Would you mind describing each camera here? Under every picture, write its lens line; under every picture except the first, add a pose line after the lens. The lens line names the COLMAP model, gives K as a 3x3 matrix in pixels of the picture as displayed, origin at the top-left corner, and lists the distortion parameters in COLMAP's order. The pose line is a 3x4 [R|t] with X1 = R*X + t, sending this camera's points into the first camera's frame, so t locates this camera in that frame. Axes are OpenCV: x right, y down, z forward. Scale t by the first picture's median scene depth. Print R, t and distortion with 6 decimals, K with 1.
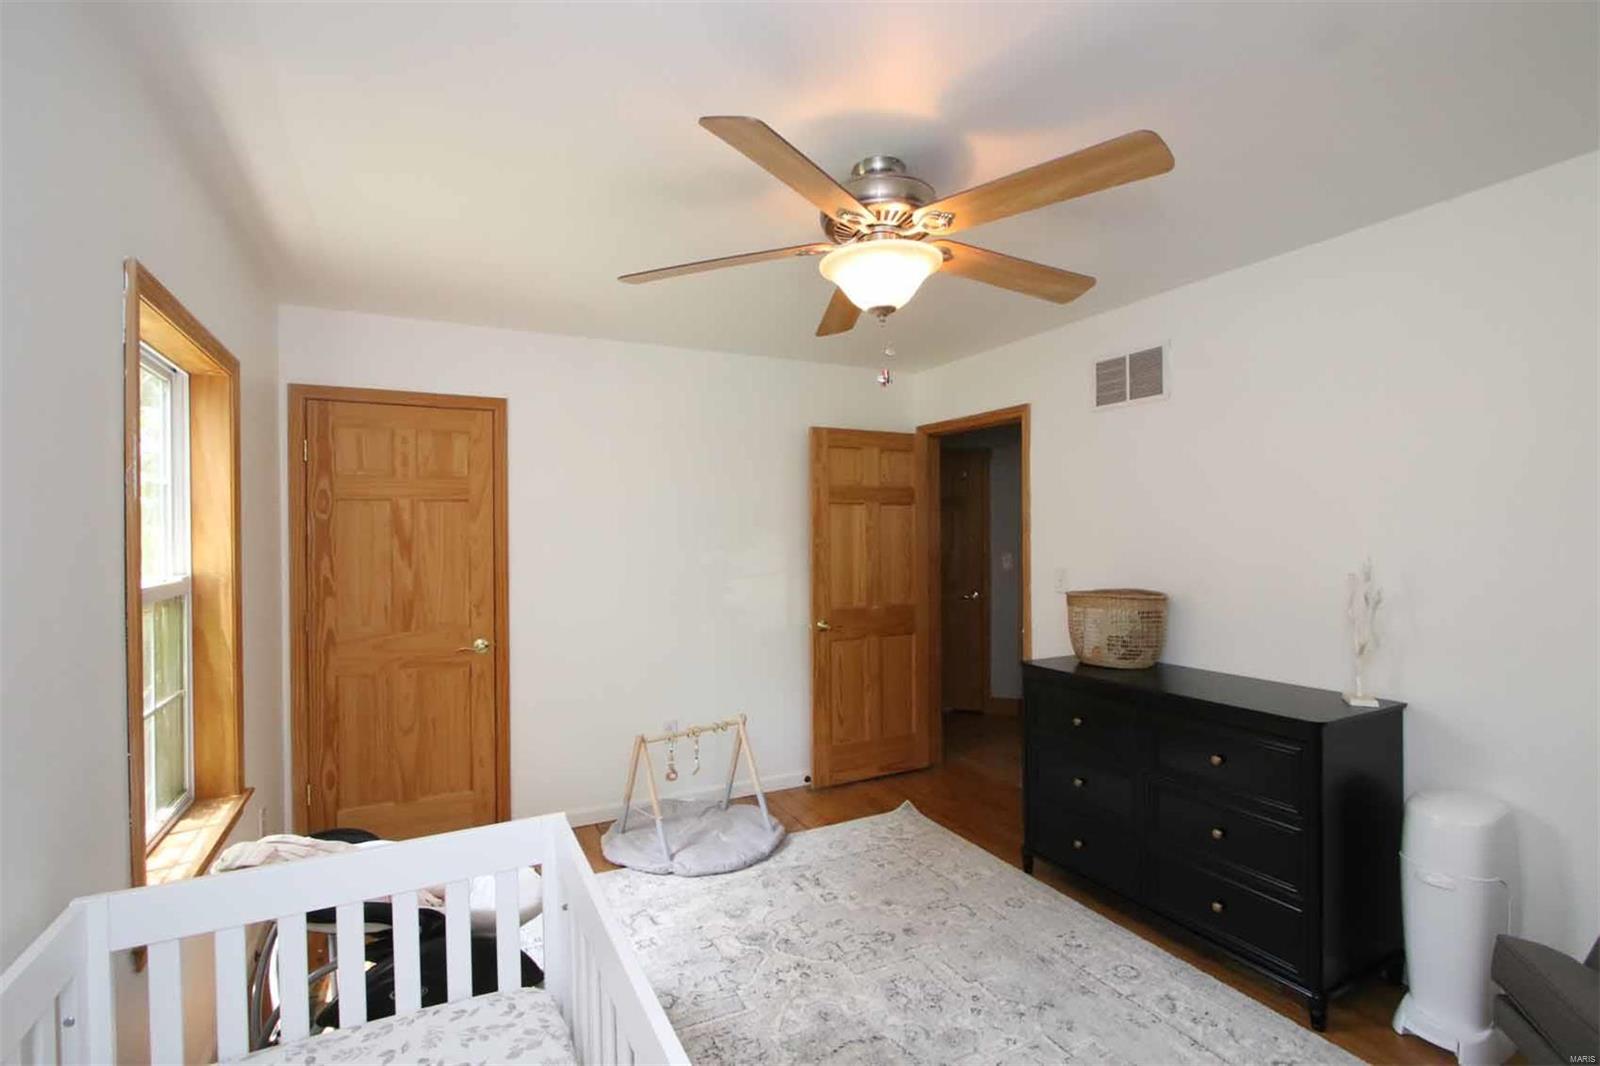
lens RADIAL K [[720.8, 0, 782.7], [0, 720.8, 533.0], [0, 0, 1]] dist [-0.013817, 0.000493]
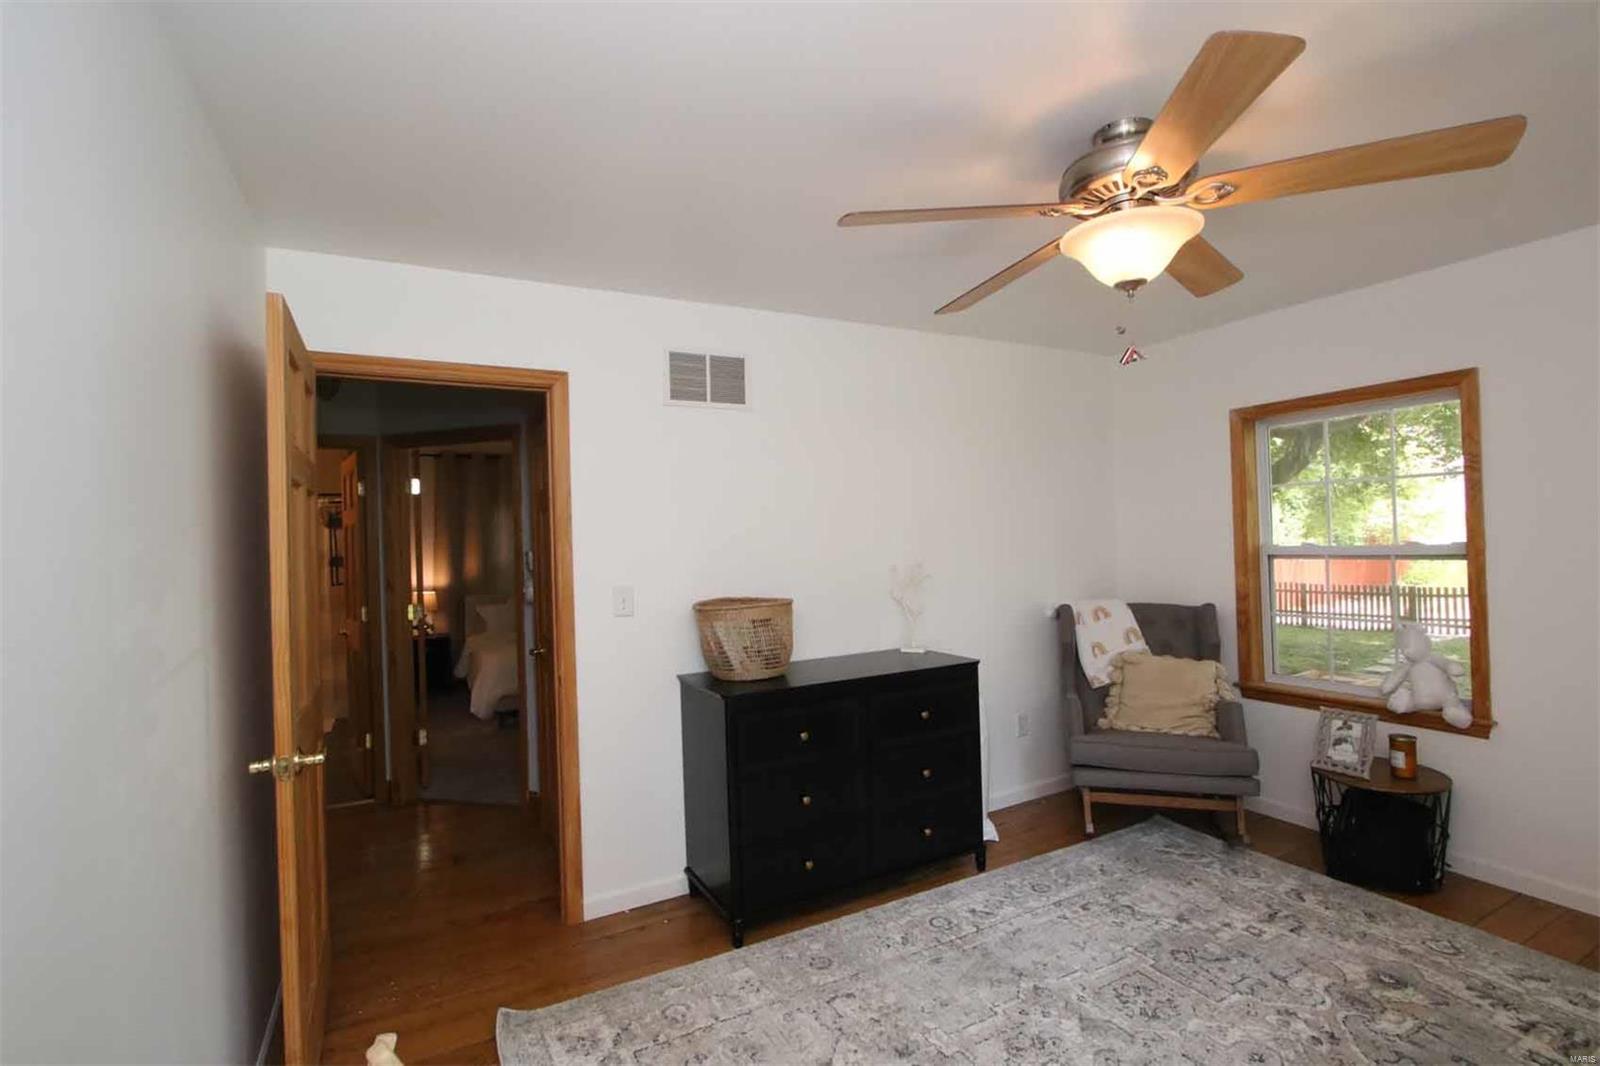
lens RADIAL K [[720.8, 0, 782.7], [0, 720.8, 533.0], [0, 0, 1]] dist [-0.013817, 0.000493]
pose [[-0.011005, 0.003929, 0.999932, -0.483843], [0.019418, 0.999805, -0.003714, -0.004538], [-0.999751, 0.019376, -0.011079, 0.920622]]
